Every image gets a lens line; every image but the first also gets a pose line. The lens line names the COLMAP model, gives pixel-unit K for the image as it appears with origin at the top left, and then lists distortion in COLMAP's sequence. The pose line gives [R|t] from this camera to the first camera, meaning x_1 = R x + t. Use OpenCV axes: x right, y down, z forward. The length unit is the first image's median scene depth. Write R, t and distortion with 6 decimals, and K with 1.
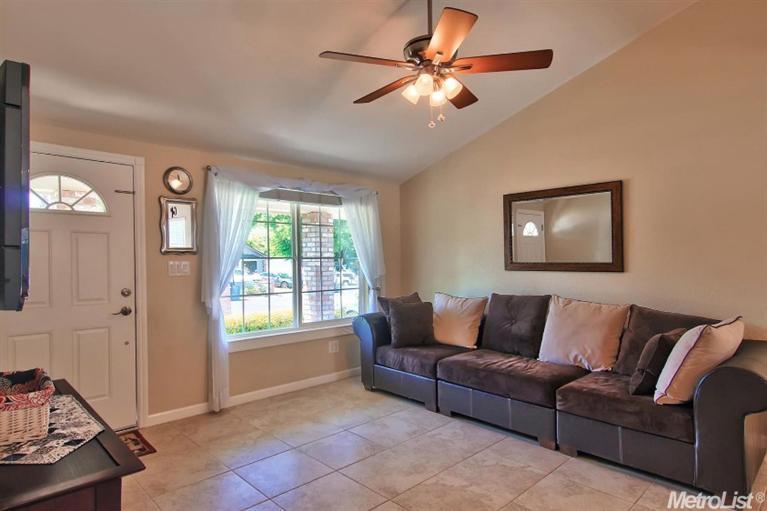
lens RADIAL K [[446.1, 0, 383.5], [0, 446.1, 255.5], [0, 0, 1]] dist [-0.002419, -0.003376]
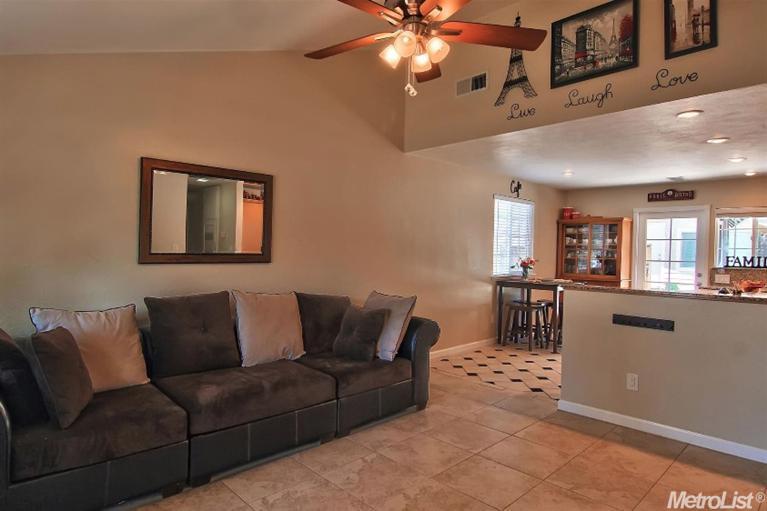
lens RADIAL K [[446.1, 0, 383.5], [0, 446.1, 255.5], [0, 0, 1]] dist [-0.002419, -0.003376]
pose [[0.006820, -0.005796, 0.999960, -0.560153], [-0.018711, 0.999807, 0.005923, 0.010439], [-0.999802, -0.018751, 0.006710, 0.799771]]
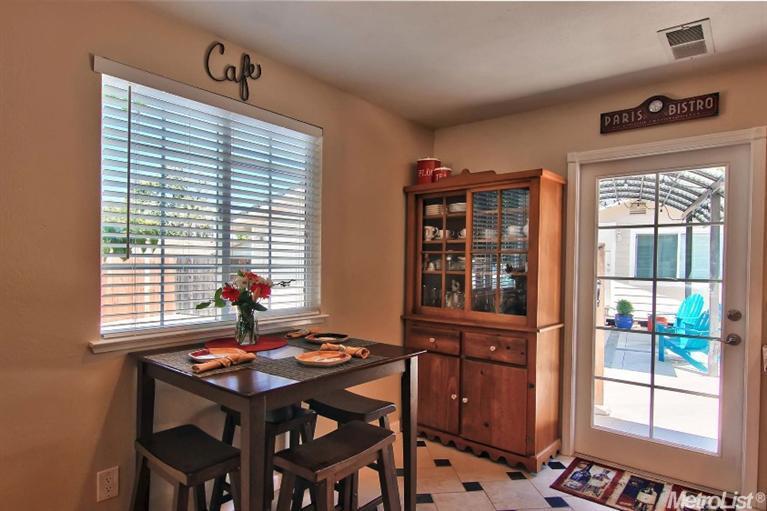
lens RADIAL K [[451.2, 0, 394.7], [0, 451.2, 264.2], [0, 0, 1]] dist [0.030951, -0.000678]
pose [[-0.124221, 0.001205, 0.992254, 0.749076], [-0.012376, 0.999920, -0.002764, 0.004369], [-0.992177, -0.012623, -0.124196, 0.061113]]
